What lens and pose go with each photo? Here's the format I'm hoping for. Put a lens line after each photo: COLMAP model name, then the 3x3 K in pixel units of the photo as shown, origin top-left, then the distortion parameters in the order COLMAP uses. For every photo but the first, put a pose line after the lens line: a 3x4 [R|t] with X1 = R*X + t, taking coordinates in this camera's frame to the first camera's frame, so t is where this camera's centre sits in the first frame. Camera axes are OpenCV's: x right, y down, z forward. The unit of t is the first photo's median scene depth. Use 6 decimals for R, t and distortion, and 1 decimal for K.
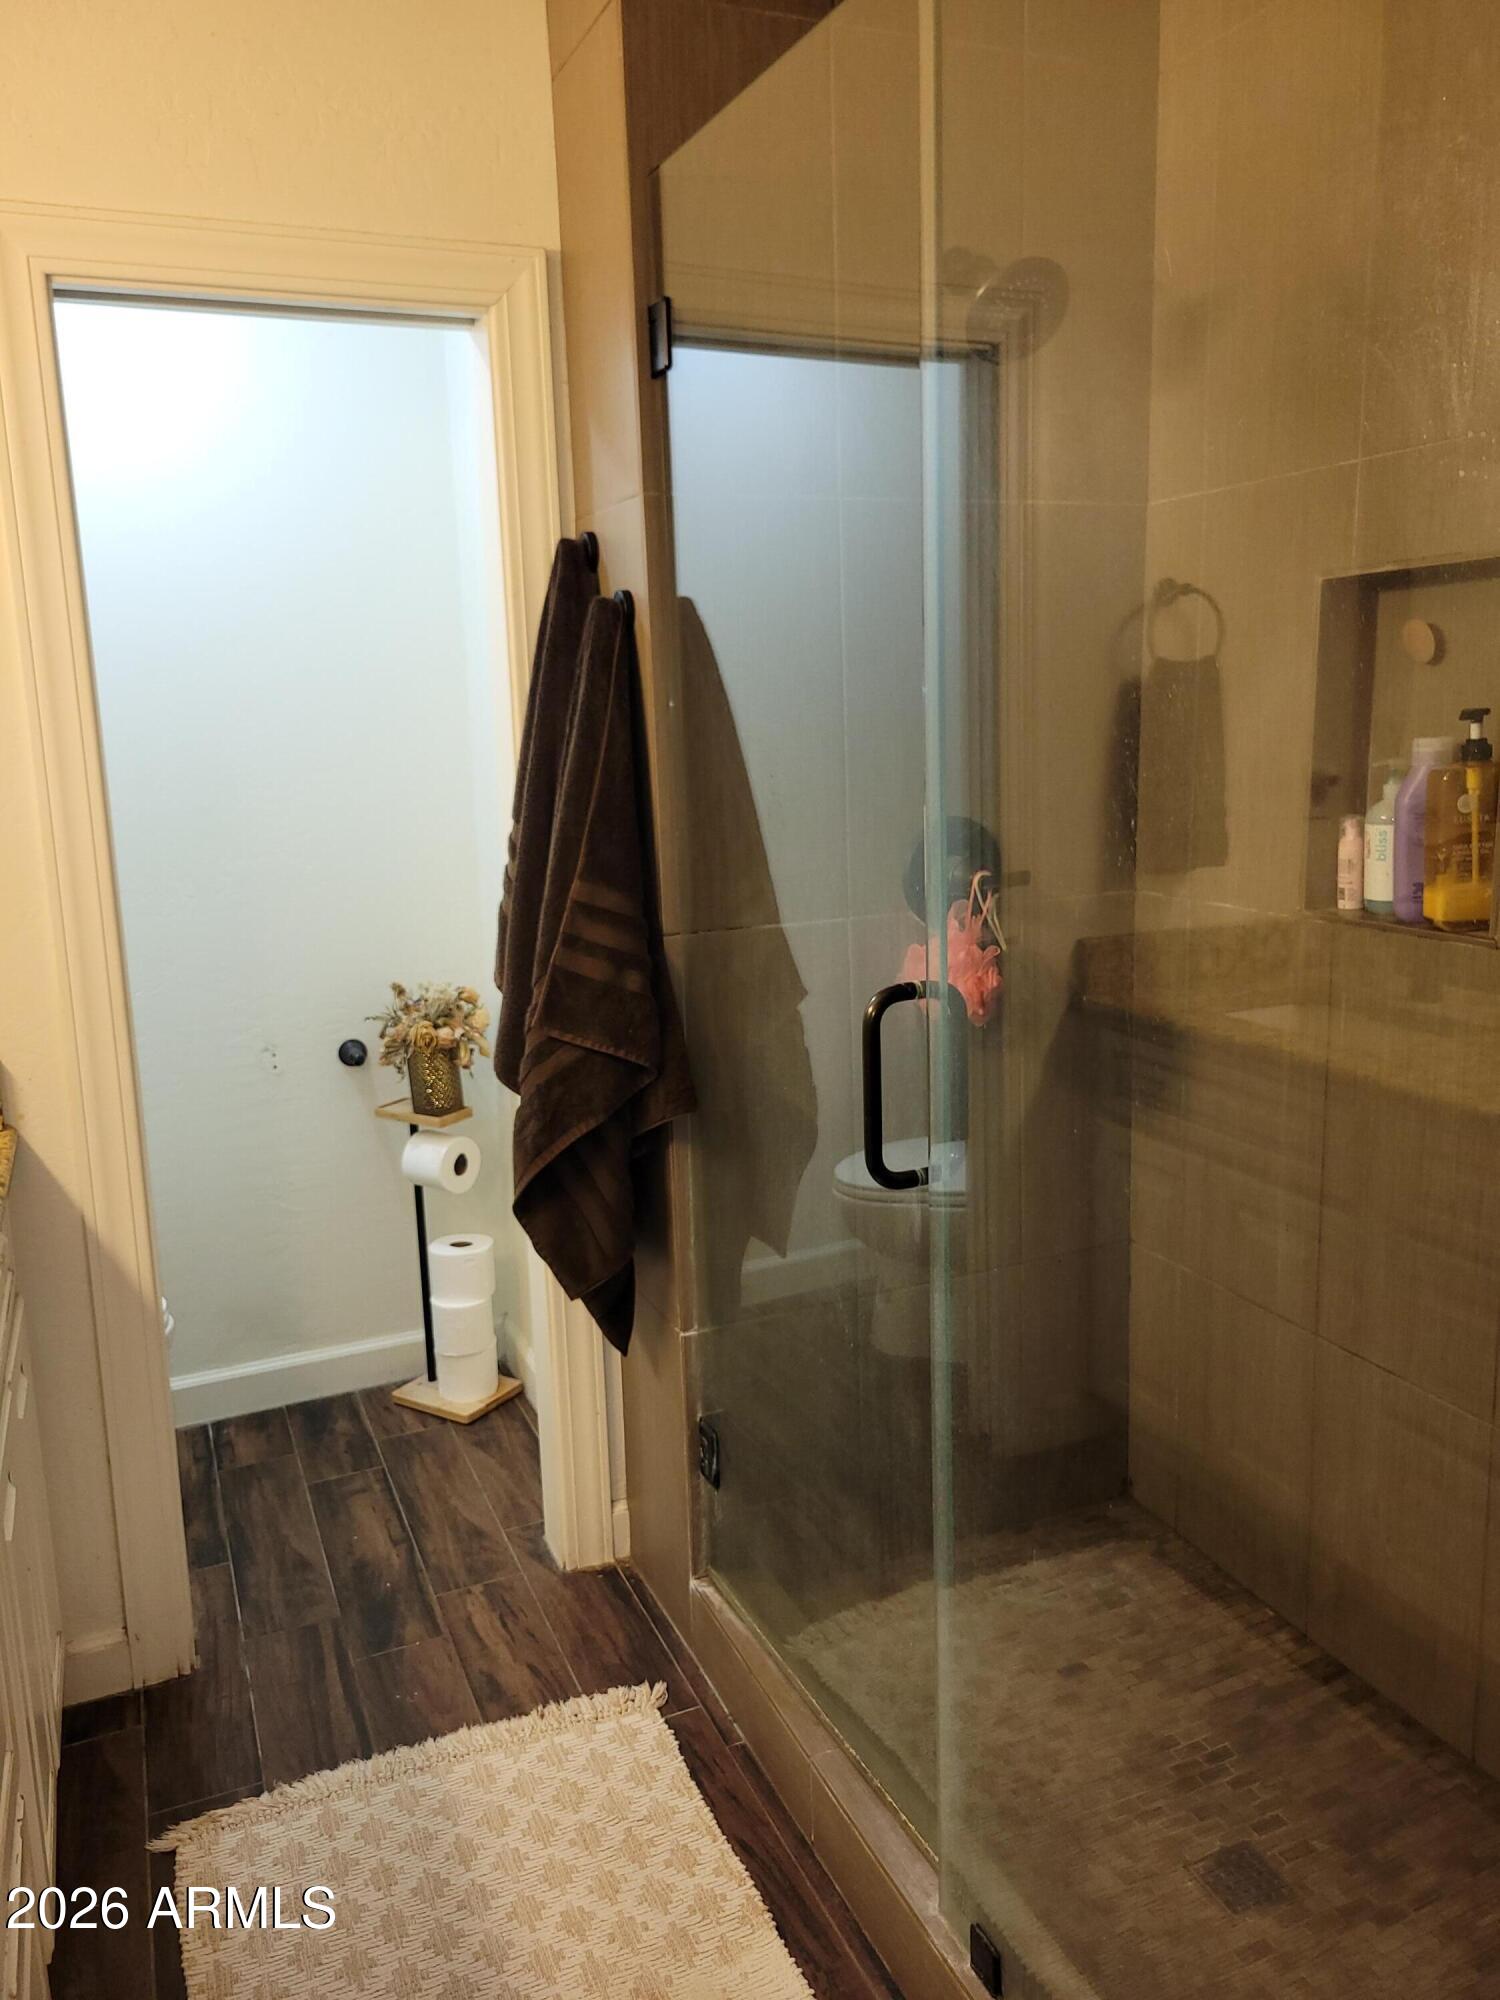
lens RADIAL K [[1492.9, 0, 753.4], [0, 1492.9, 999.0], [0, 0, 1]] dist [0.008109, -0.015547]
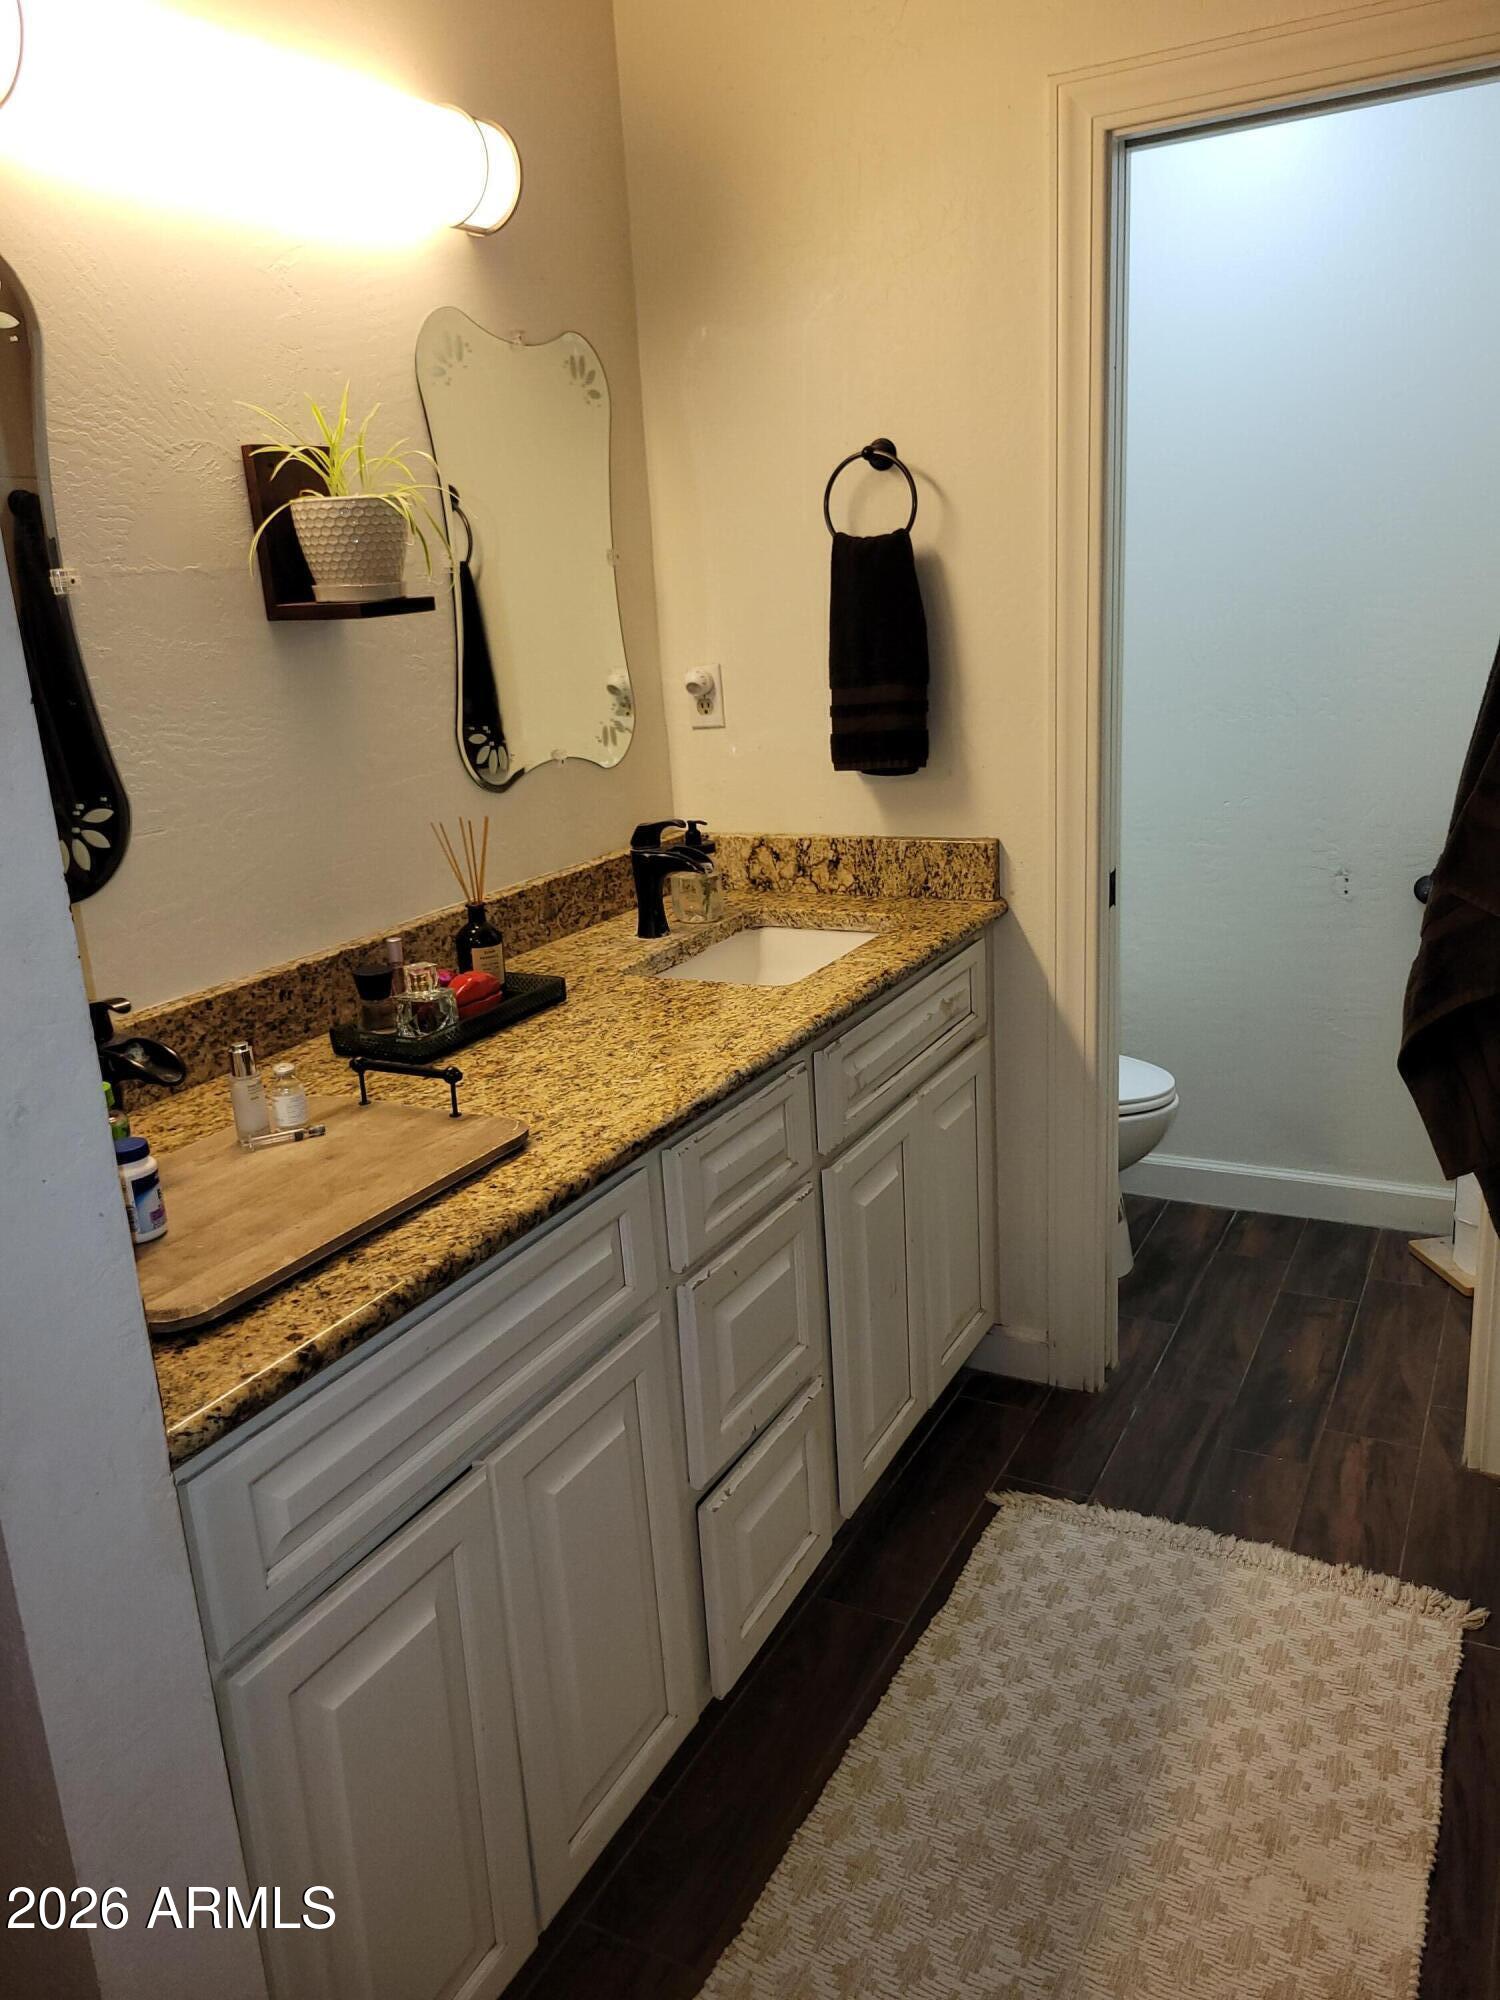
lens RADIAL K [[1492.9, 0, 745.9], [0, 1492.9, 995.8], [0, 0, 1]] dist [0.008109, -0.015547]
pose [[0.612118, 0.207782, -0.762980, 0.305577], [-0.111010, 0.977886, 0.177247, -0.026721], [0.782936, -0.023798, 0.621647, 0.087116]]
